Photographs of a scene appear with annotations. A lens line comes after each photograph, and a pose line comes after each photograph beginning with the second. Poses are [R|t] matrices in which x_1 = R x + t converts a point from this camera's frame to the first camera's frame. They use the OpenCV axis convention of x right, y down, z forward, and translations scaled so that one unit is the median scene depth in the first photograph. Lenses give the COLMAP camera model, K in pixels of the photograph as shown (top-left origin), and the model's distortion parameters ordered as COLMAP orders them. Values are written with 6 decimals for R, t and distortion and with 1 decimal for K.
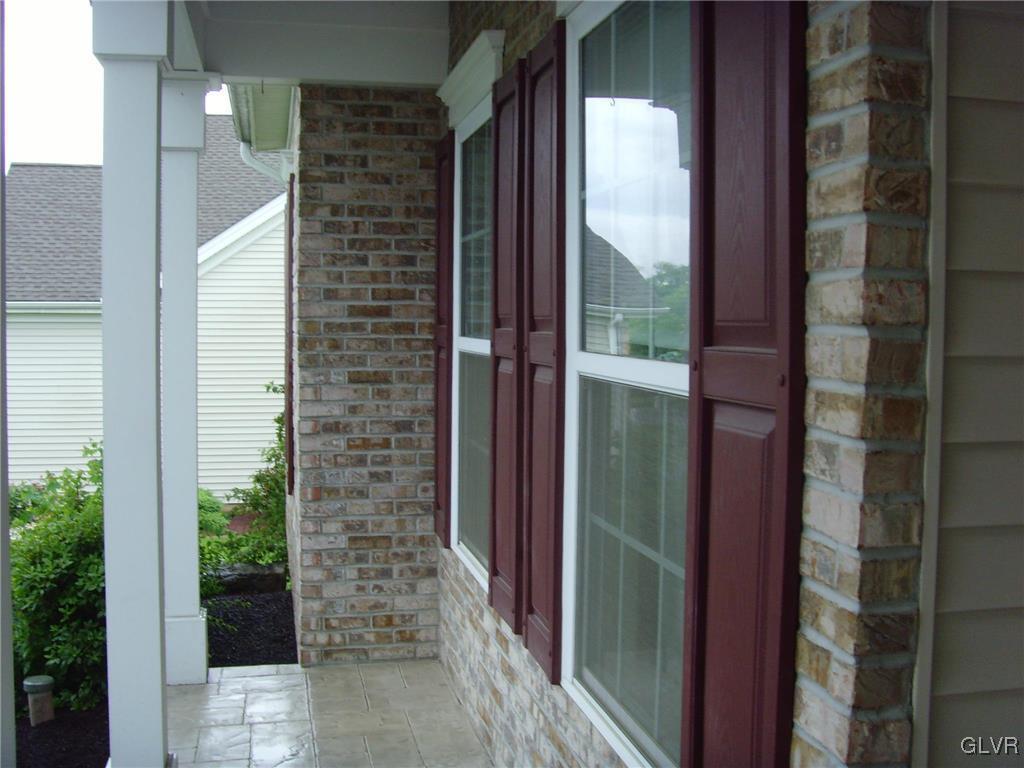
lens RADIAL K [[1127.6, 0, 511.6], [0, 1127.6, 369.2], [0, 0, 1]] dist [-0.108755, 0.030221]
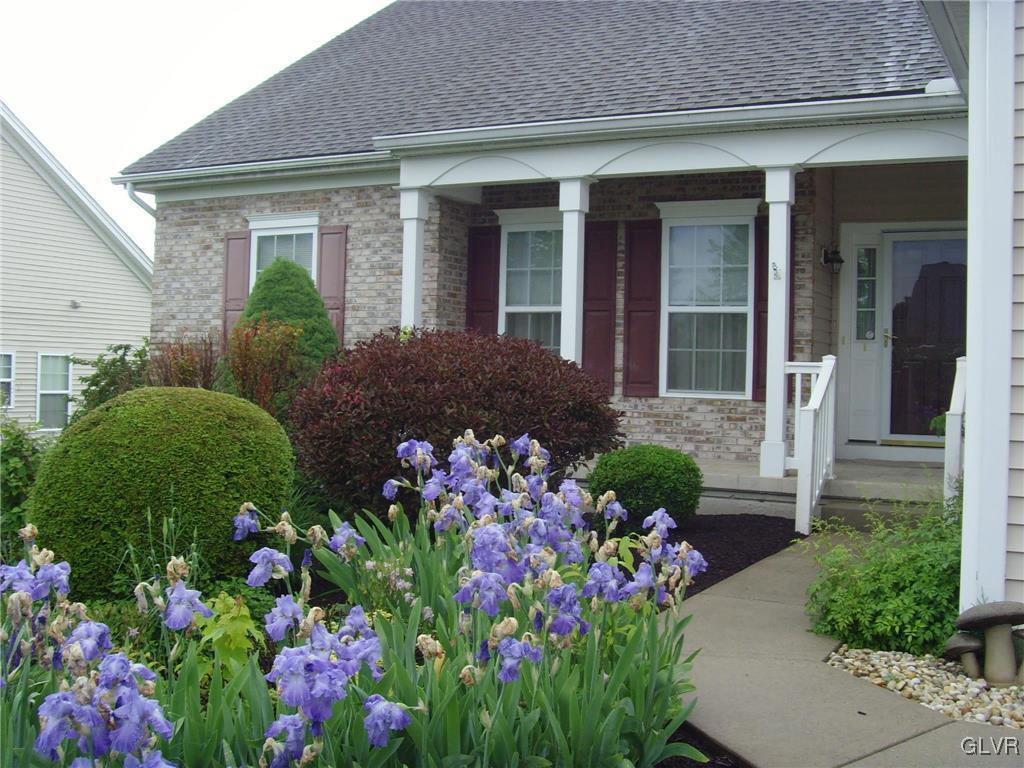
lens RADIAL K [[1127.6, 0, 511.6], [0, 1127.6, 369.2], [0, 0, 1]] dist [-0.108755, 0.030221]
pose [[0.643448, 0.013717, 0.765367, -1.983741], [0.012347, 0.999523, -0.028294, 0.184691], [-0.765390, 0.027656, 0.642972, -0.655335]]
